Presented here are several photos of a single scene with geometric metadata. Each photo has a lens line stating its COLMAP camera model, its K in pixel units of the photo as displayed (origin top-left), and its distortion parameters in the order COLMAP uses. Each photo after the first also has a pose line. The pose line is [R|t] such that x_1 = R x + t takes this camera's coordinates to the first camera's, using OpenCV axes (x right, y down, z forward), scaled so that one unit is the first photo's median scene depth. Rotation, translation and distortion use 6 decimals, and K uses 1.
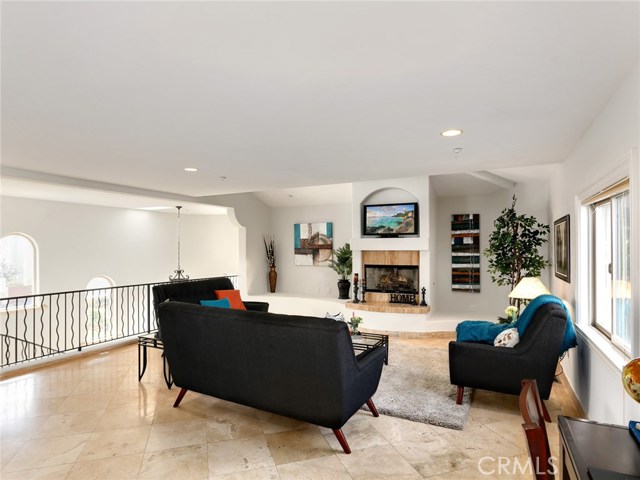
lens RADIAL K [[362.2, 0, 317.3], [0, 362.2, 244.5], [0, 0, 1]] dist [-0.053143, 0.024054]
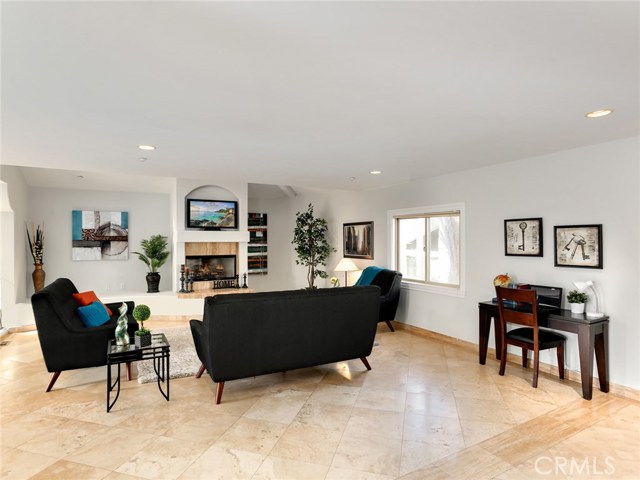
lens RADIAL K [[362.2, 0, 313.3], [0, 362.2, 235.7], [0, 0, 1]] dist [-0.053143, 0.024054]
pose [[0.564422, 0.010617, 0.825418, -0.529107], [-0.008697, 0.999938, -0.006915, 0.001554], [-0.825440, -0.003276, 0.564480, 0.119223]]
